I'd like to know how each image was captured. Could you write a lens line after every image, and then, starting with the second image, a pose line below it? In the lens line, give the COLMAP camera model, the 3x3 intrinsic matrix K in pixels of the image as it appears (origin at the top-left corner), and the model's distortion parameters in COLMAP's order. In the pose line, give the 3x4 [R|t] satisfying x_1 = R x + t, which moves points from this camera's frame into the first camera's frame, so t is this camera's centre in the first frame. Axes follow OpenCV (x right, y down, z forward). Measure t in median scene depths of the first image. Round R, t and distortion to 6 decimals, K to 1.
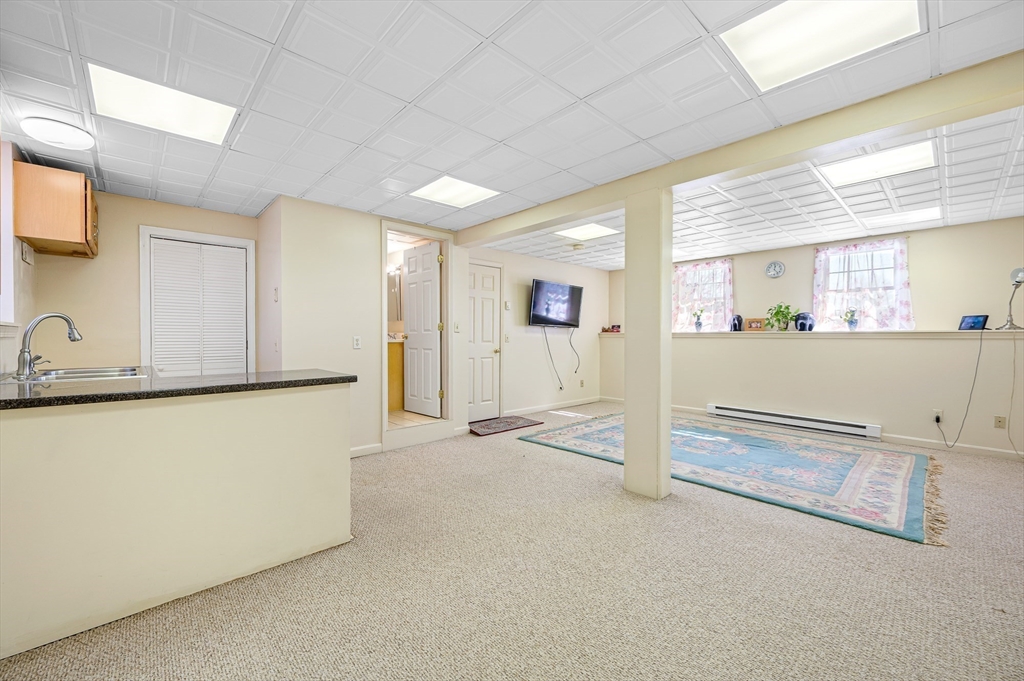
lens RADIAL K [[403.3, 0, 516.7], [0, 403.3, 335.7], [0, 0, 1]] dist [-0.001662, -0.000050]
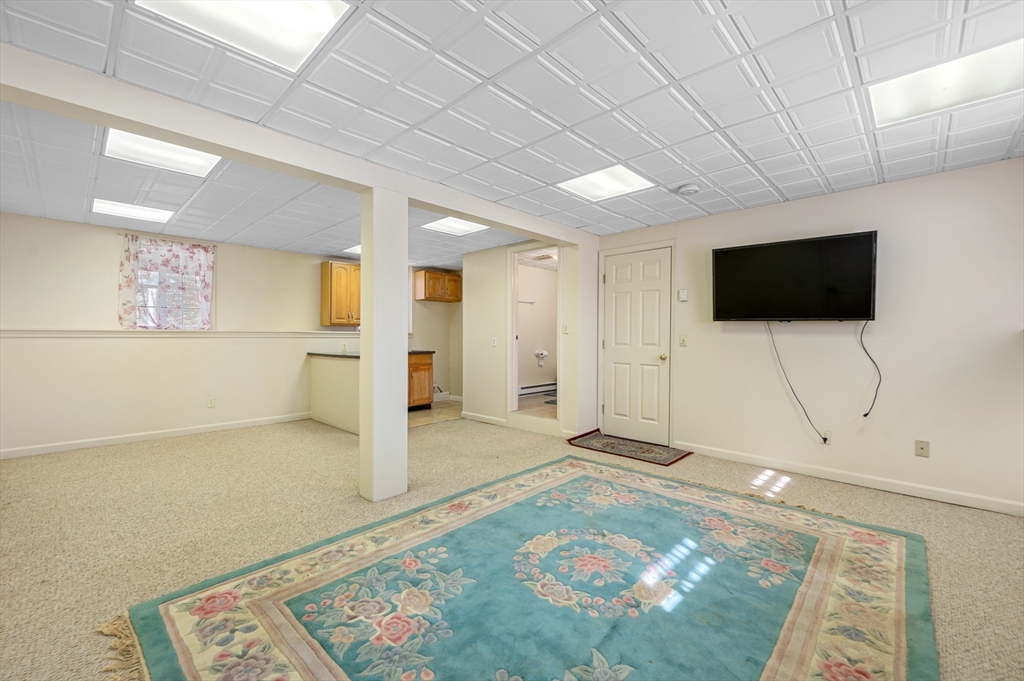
lens RADIAL K [[427.8, 0, 508.9], [0, 427.8, 339.3], [0, 0, 1]] dist [0.000863, 0.000797]
pose [[0.054372, 0.002165, -0.998518, 1.216559], [-0.004452, 0.999988, 0.001926, 0.005949], [0.998511, 0.004341, 0.054381, 1.096476]]
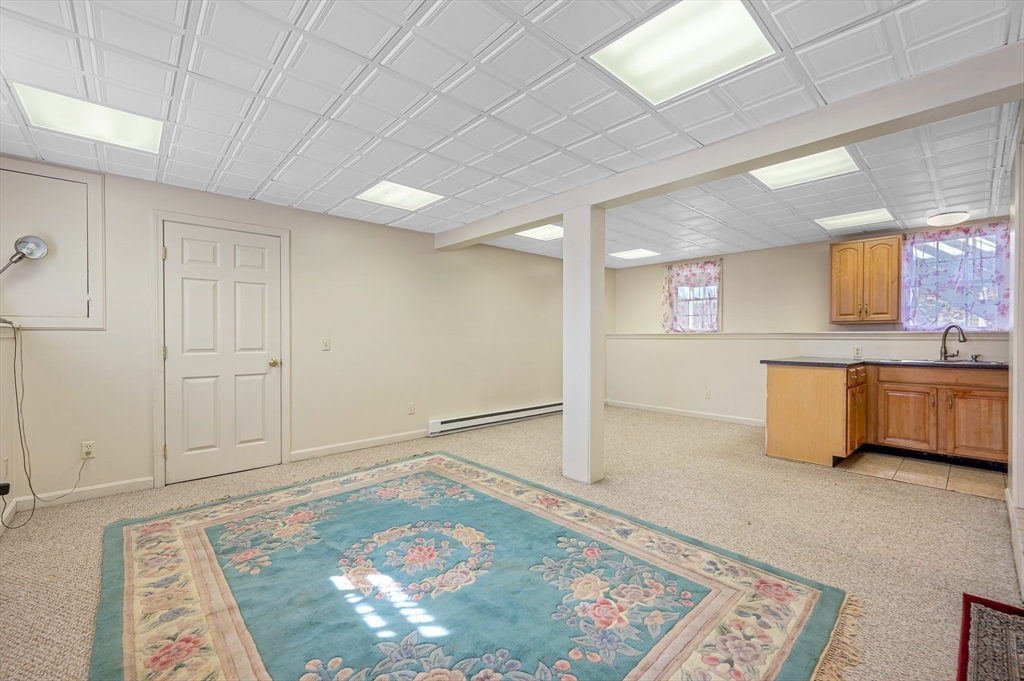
lens RADIAL K [[427.8, 0, 510.0], [0, 427.8, 344.0], [0, 0, 1]] dist [0.000863, 0.000797]
pose [[-0.999783, -0.004391, 0.020346, 0.440750], [-0.004015, 0.999821, 0.018471, -0.000774], [-0.020424, 0.018385, -0.999622, 1.912622]]
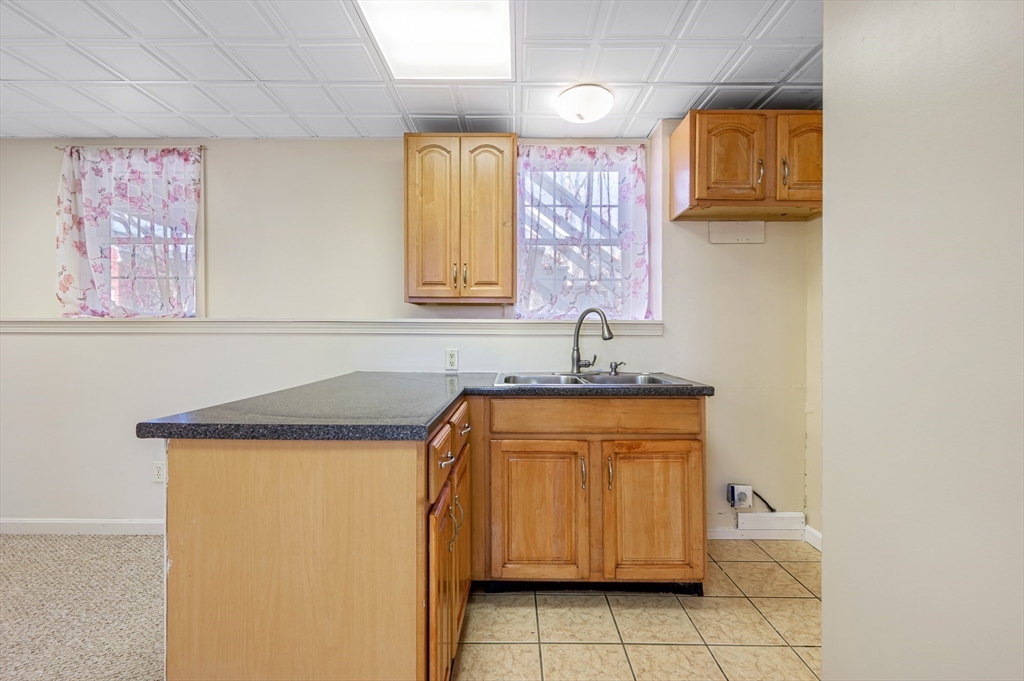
lens RADIAL K [[427.8, 0, 512.6], [0, 427.8, 333.5], [0, 0, 1]] dist [0.000863, 0.000797]
pose [[-0.689703, -0.003380, -0.724085, -0.229677], [-0.008106, 0.999962, 0.003053, 0.000464], [0.724047, 0.007975, -0.689704, 1.043471]]
